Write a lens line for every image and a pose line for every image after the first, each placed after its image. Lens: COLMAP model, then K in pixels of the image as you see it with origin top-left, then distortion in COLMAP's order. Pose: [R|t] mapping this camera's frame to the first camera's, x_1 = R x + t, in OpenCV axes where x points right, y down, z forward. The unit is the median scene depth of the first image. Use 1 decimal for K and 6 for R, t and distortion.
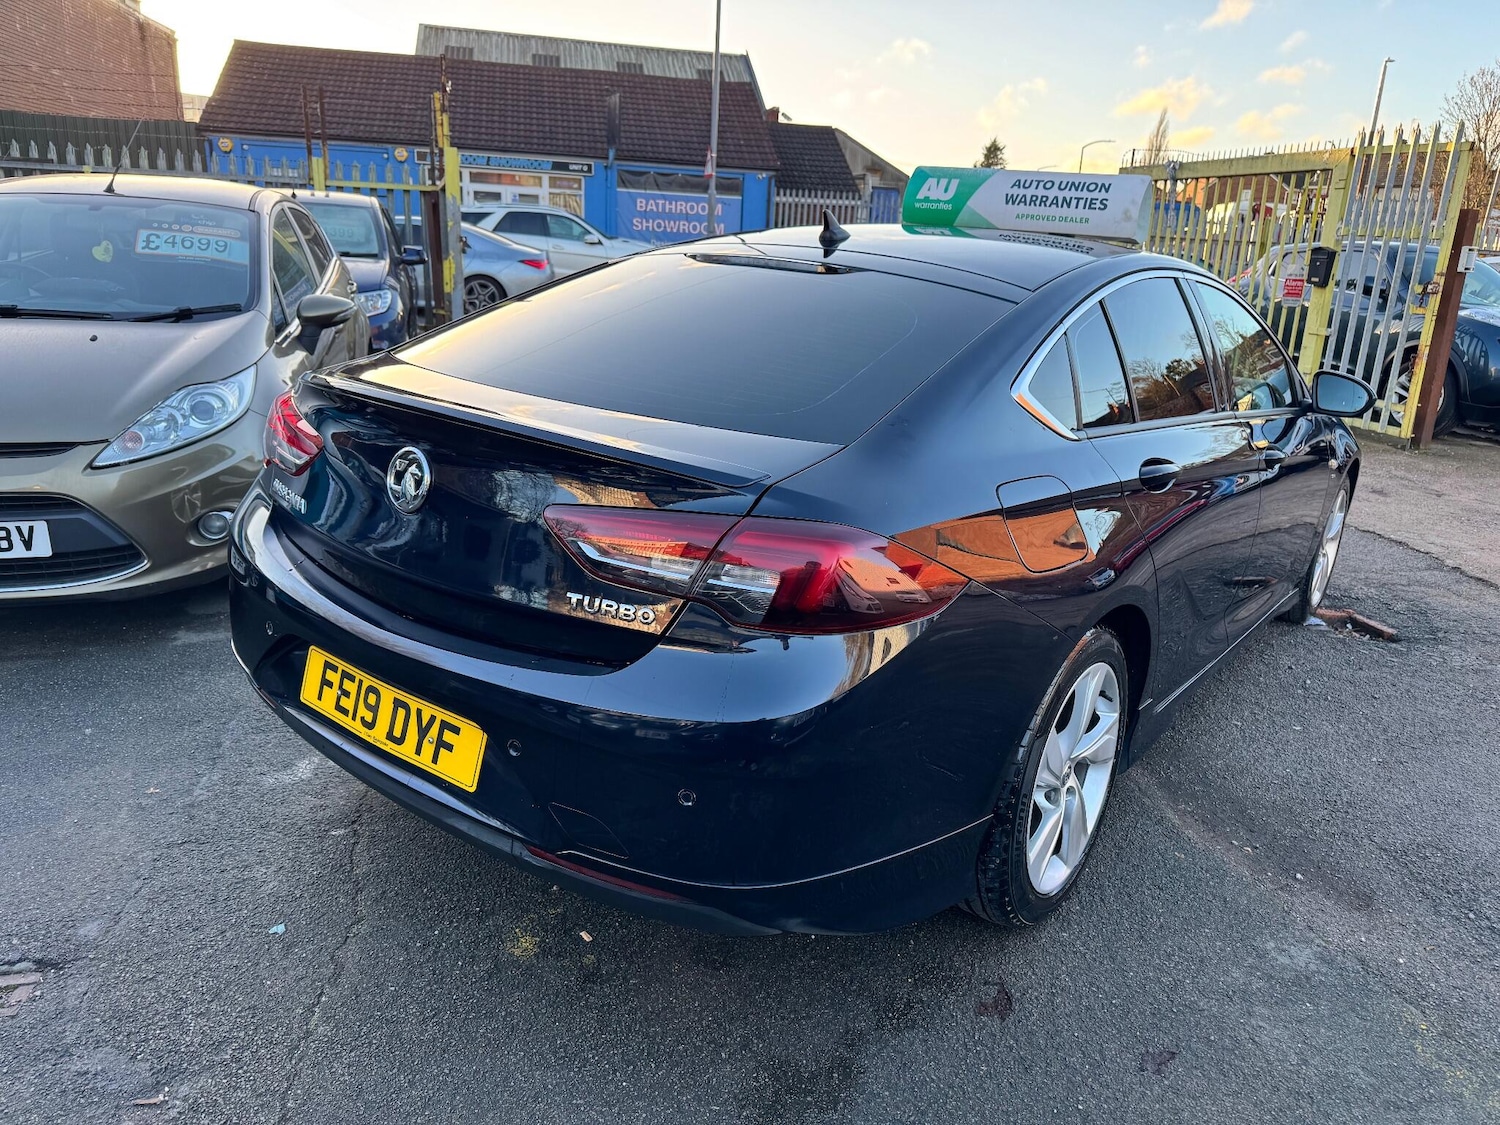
lens RADIAL K [[1052.3, 0, 751.4], [0, 1052.3, 566.1], [0, 0, 1]] dist [0.020233, -0.021870]
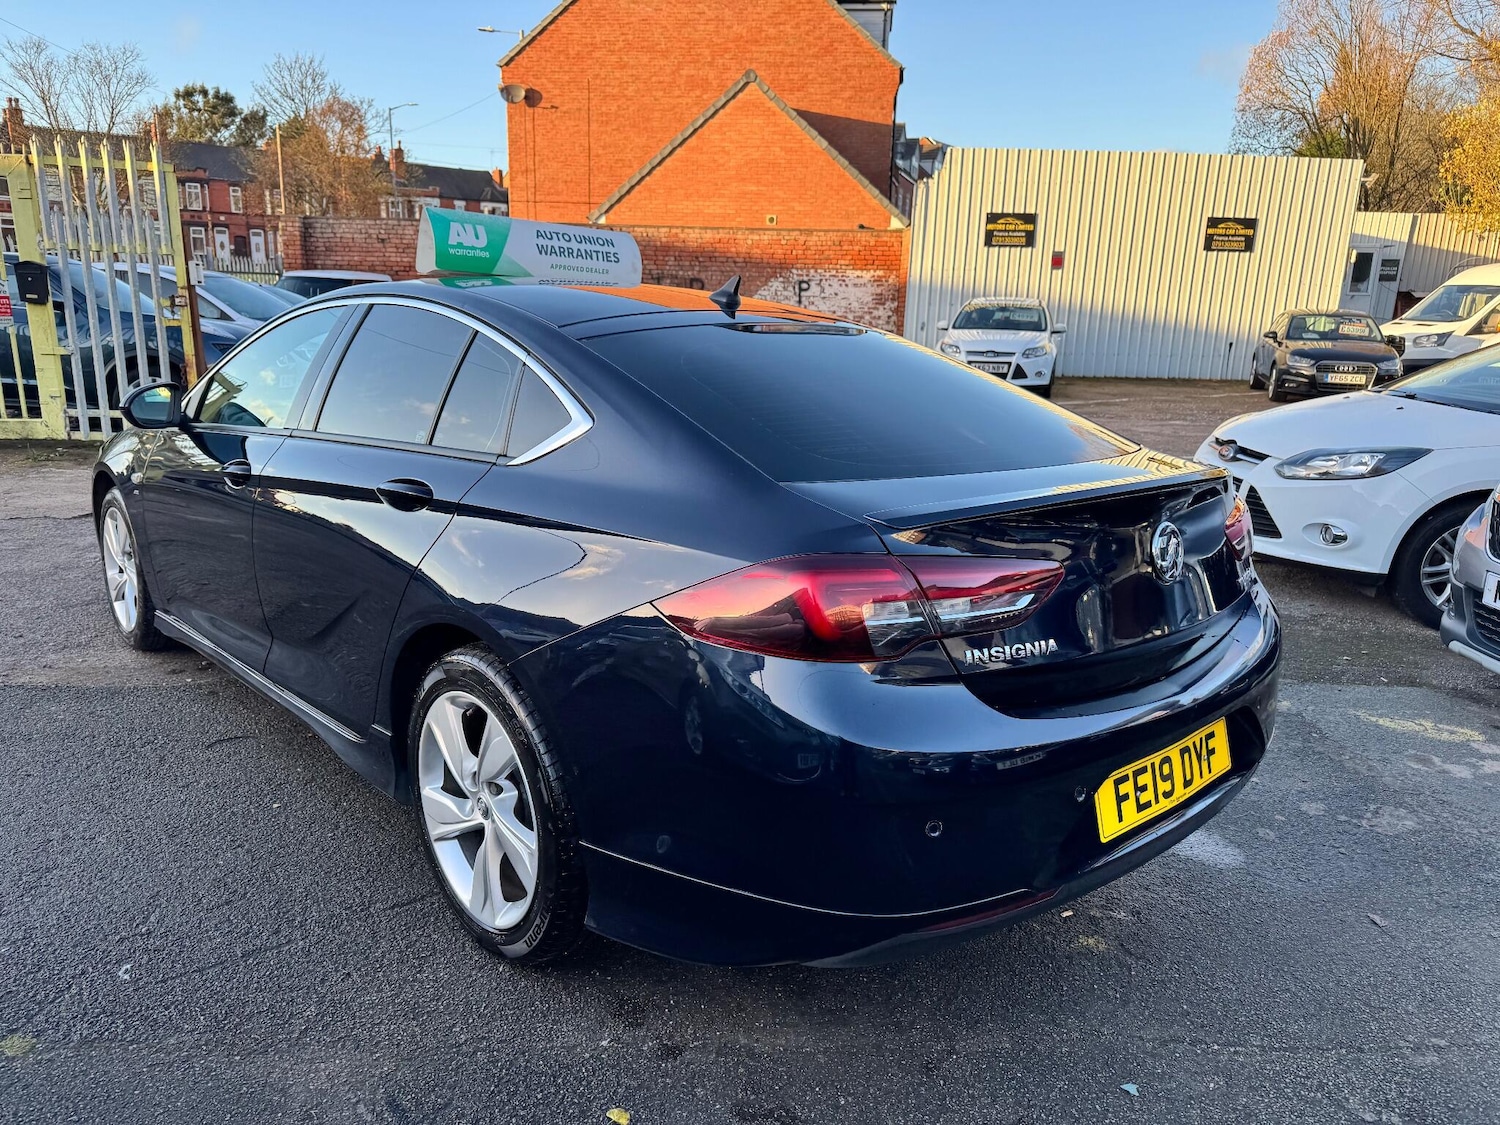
lens RADIAL K [[1054.8, 0, 750.4], [0, 1054.8, 572.2], [0, 0, 1]] dist [0.009222, -0.008516]
pose [[0.170202, -0.281542, 0.944333, -0.296042], [0.269231, 0.935140, 0.230277, -0.088910], [-0.947917, 0.215050, 0.234963, 0.238709]]
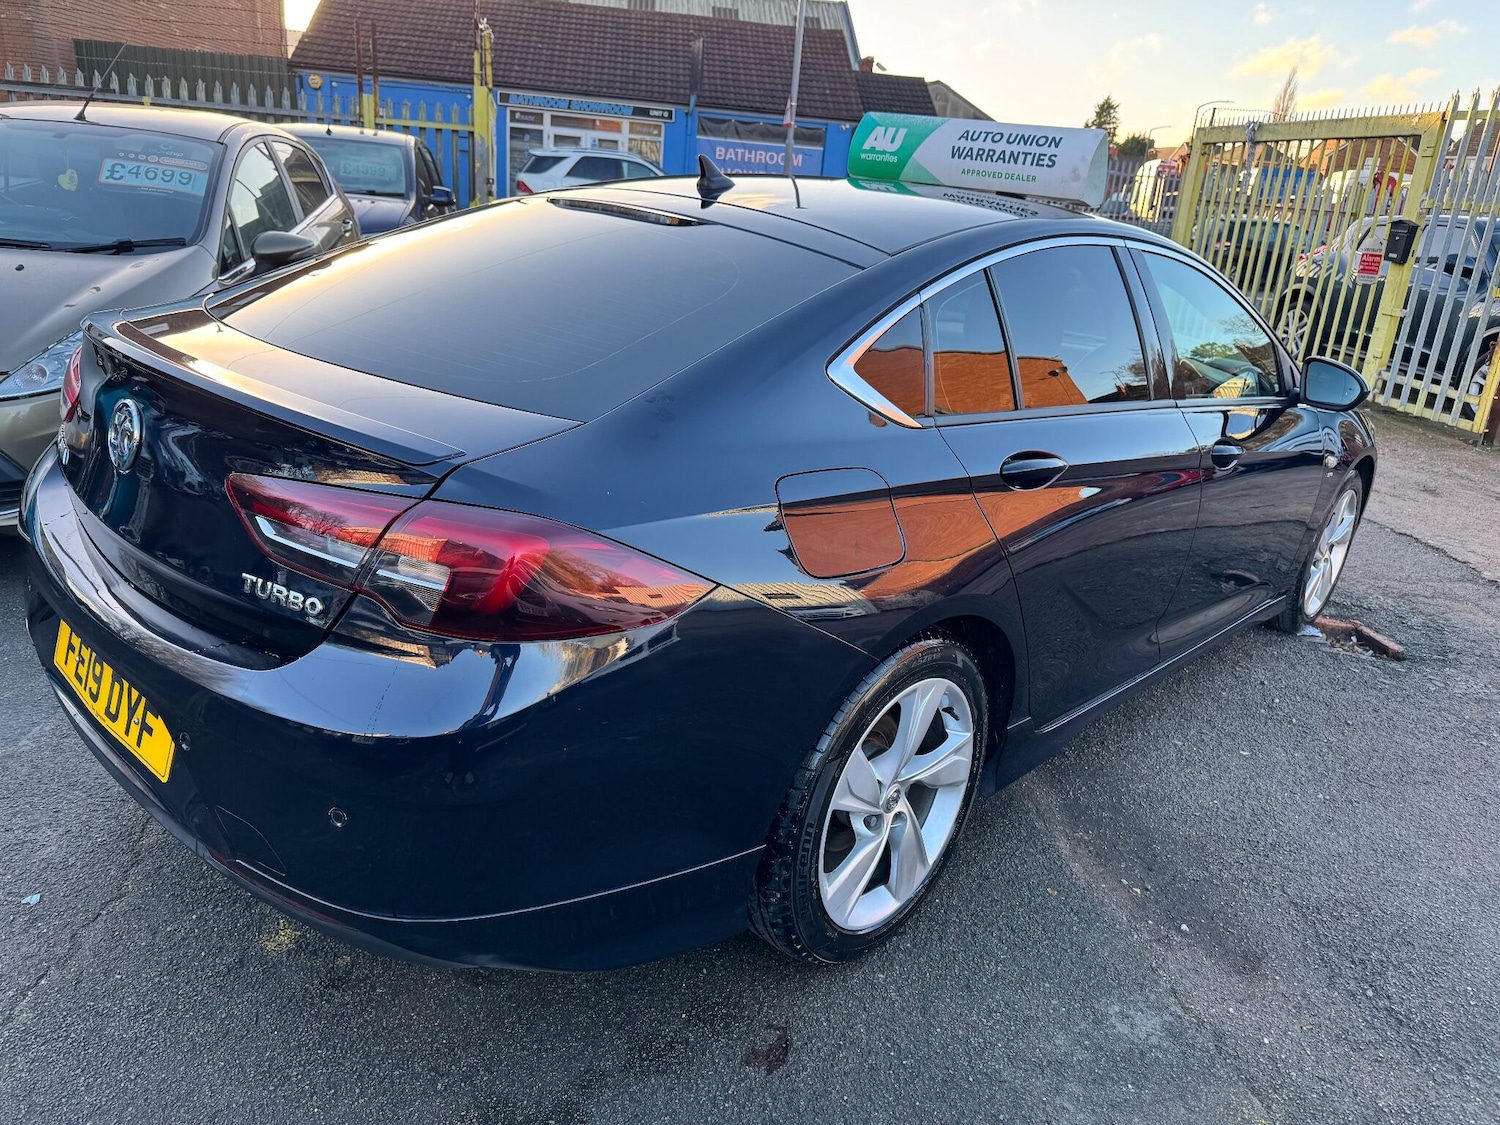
lens RADIAL K [[1054.0, 0, 745.0], [0, 1054.0, 554.6], [0, 0, 1]] dist [0.020774, -0.023556]
pose [[0.995073, 0.060157, -0.078805, 0.059171], [-0.057719, 0.997792, 0.032867, -0.008263], [0.080608, -0.028157, 0.996348, 0.026472]]
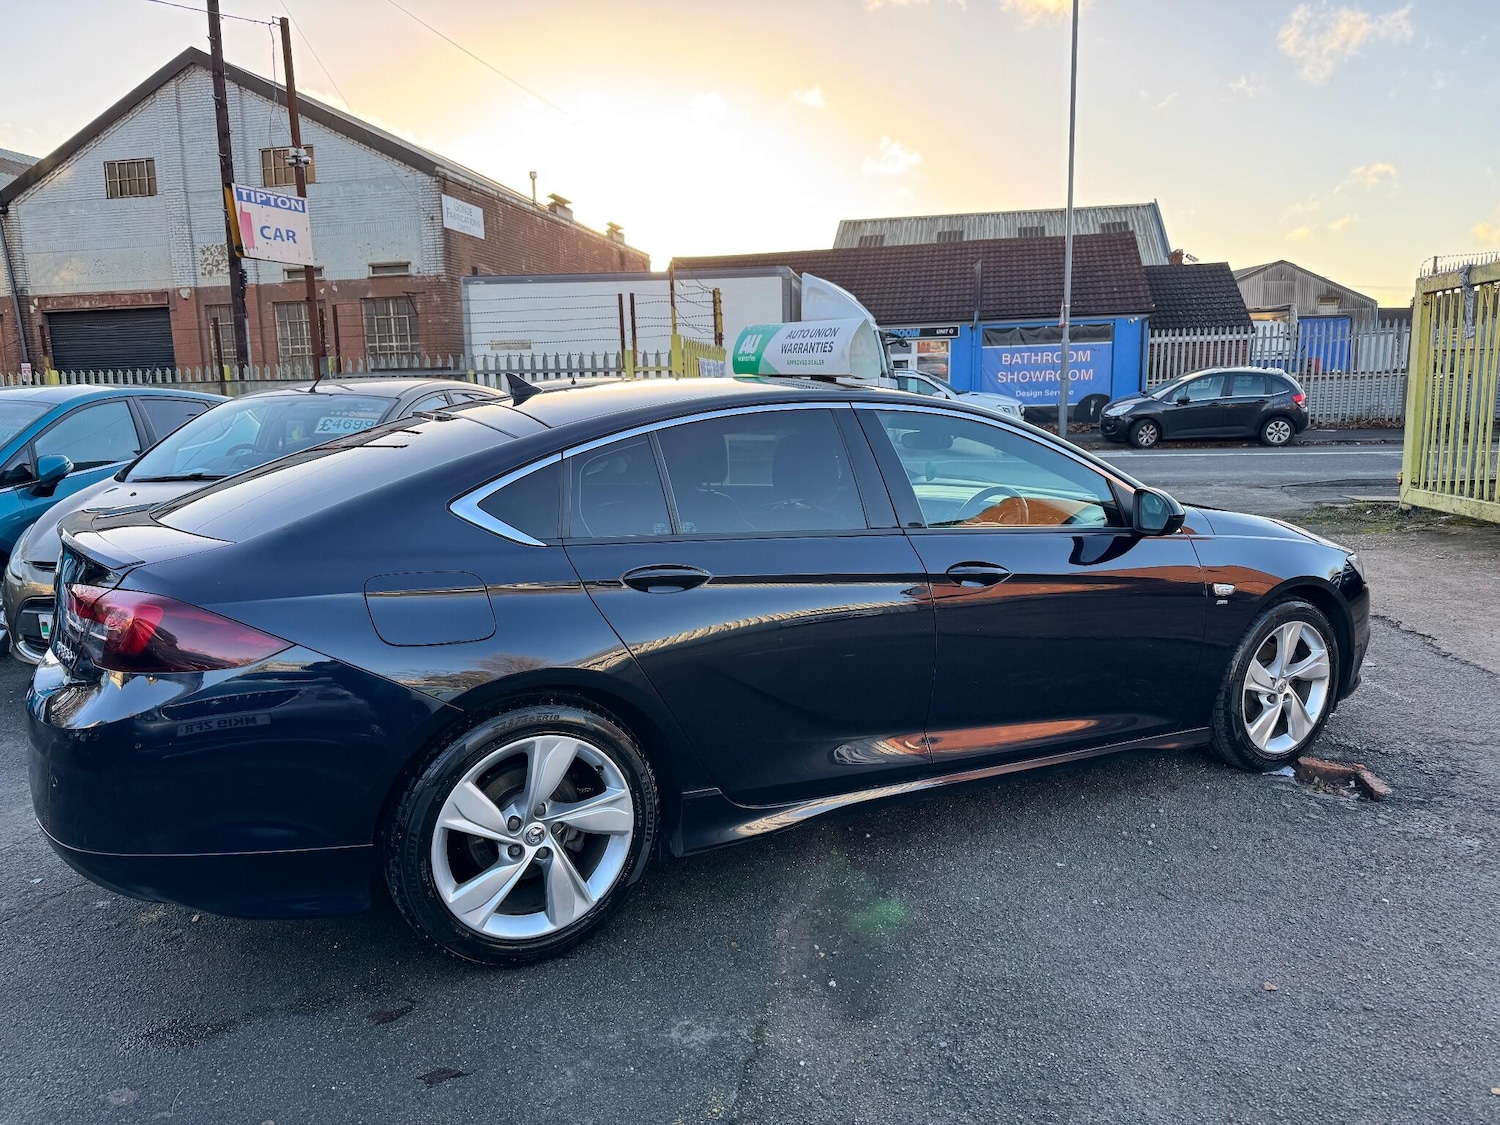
lens RADIAL K [[1027.5, 0, 745.0], [0, 1027.5, 566.3], [0, 0, 1]] dist [0.130077, -0.201054]
pose [[0.912850, -0.001082, -0.408293, 0.248647], [-0.055890, 0.990252, -0.127582, 0.010012], [0.404451, 0.139283, 0.903891, 0.006397]]
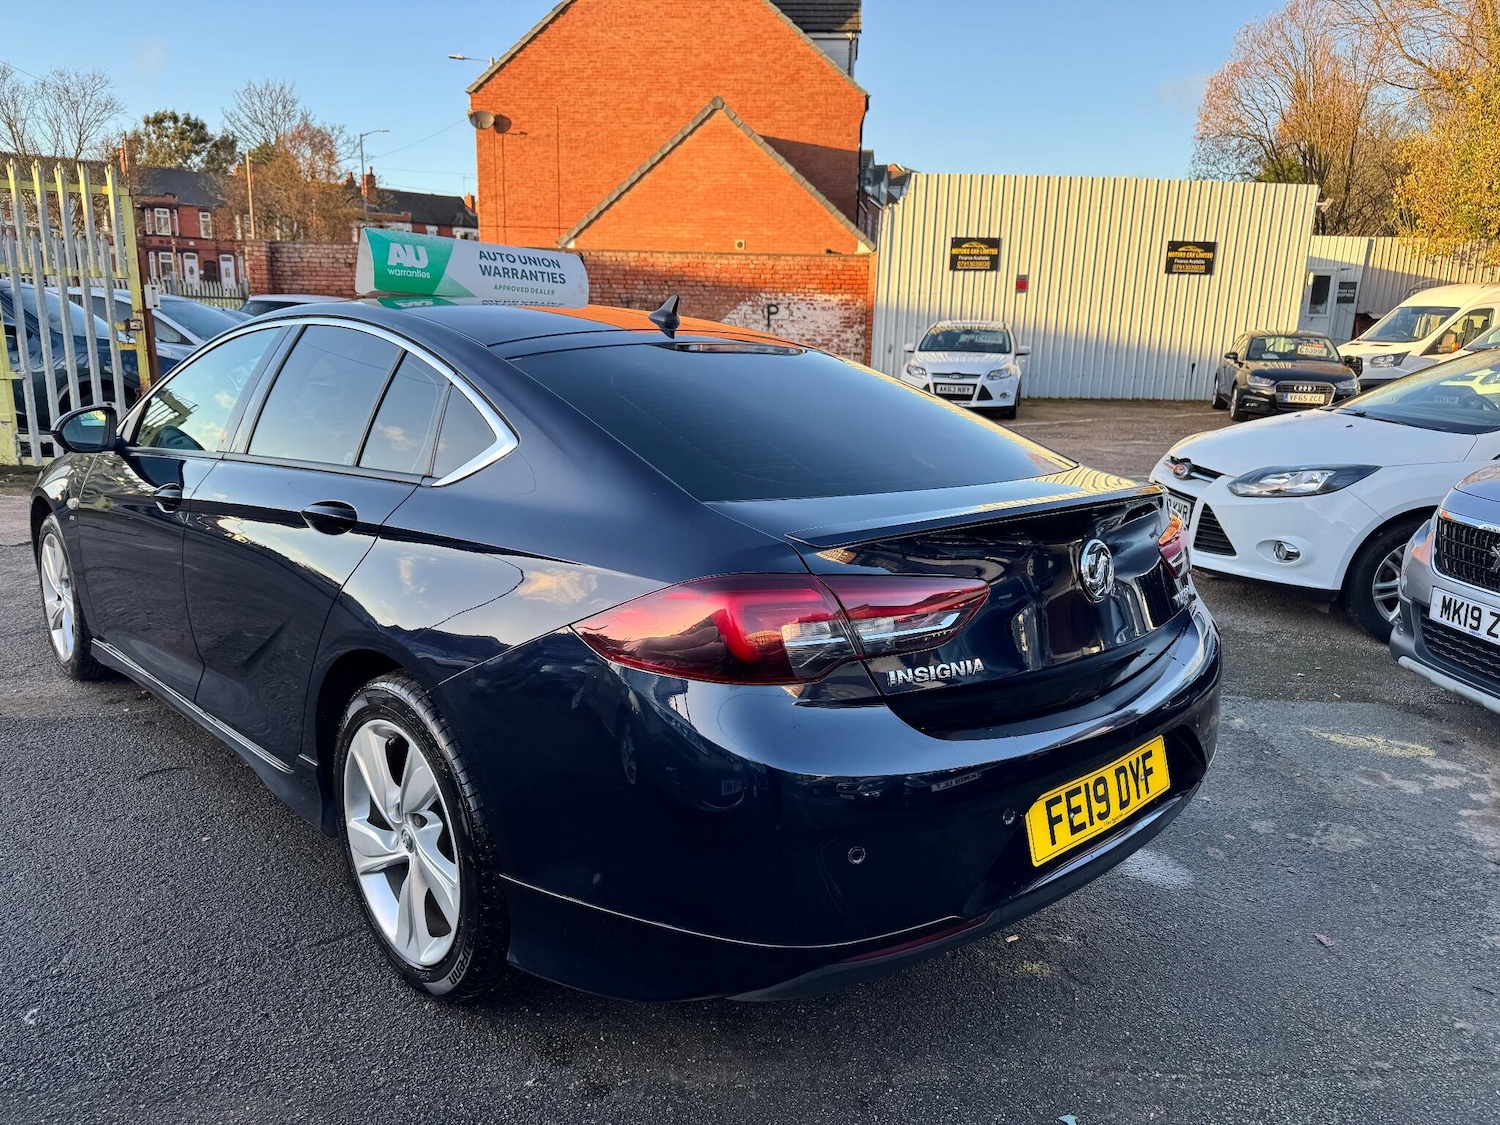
lens RADIAL K [[1052.3, 0, 751.4], [0, 1052.3, 566.1], [0, 0, 1]] dist [0.020233, -0.021870]
pose [[0.145524, -0.257643, 0.955219, -0.290258], [0.272029, 0.938703, 0.211746, -0.084857], [-0.951222, 0.229033, 0.206691, 0.229798]]
